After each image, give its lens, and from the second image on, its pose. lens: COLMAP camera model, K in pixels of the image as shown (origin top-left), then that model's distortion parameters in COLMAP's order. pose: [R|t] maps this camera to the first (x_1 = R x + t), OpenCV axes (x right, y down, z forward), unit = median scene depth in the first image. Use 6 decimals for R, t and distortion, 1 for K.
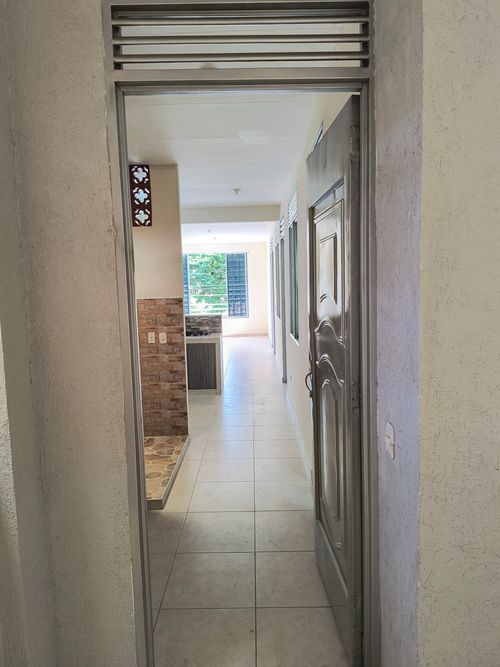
lens RADIAL K [[455.9, 0, 247.4], [0, 455.9, 327.3], [0, 0, 1]] dist [0.037726, -0.040060]
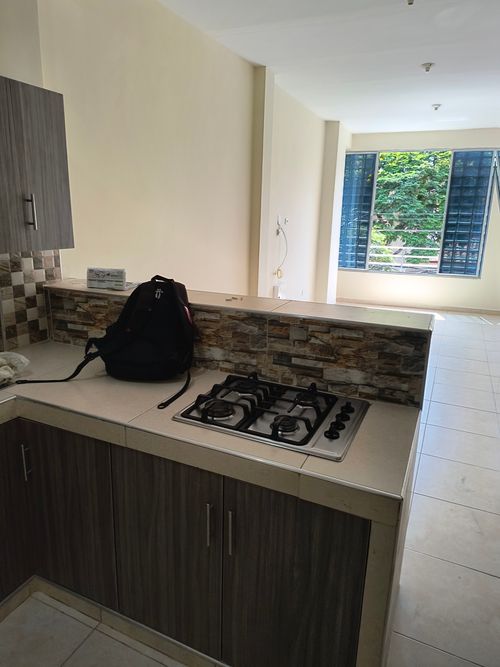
lens RADIAL K [[455.9, 0, 247.4], [0, 455.9, 327.3], [0, 0, 1]] dist [0.037726, -0.040060]
pose [[0.909682, 0.140319, -0.390882, -0.019217], [-0.081950, 0.983336, 0.162279, -0.021121], [0.407140, -0.115589, 0.906022, 0.287887]]
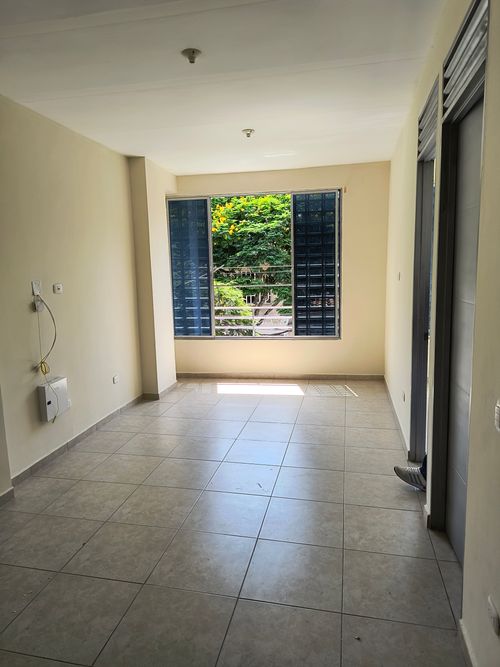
lens RADIAL K [[455.9, 0, 247.4], [0, 455.9, 327.3], [0, 0, 1]] dist [0.037726, -0.040060]
pose [[0.978612, 0.027234, -0.203904, 0.002788], [-0.018905, 0.998910, 0.042685, -0.035490], [0.204845, -0.037917, 0.978060, 0.388598]]
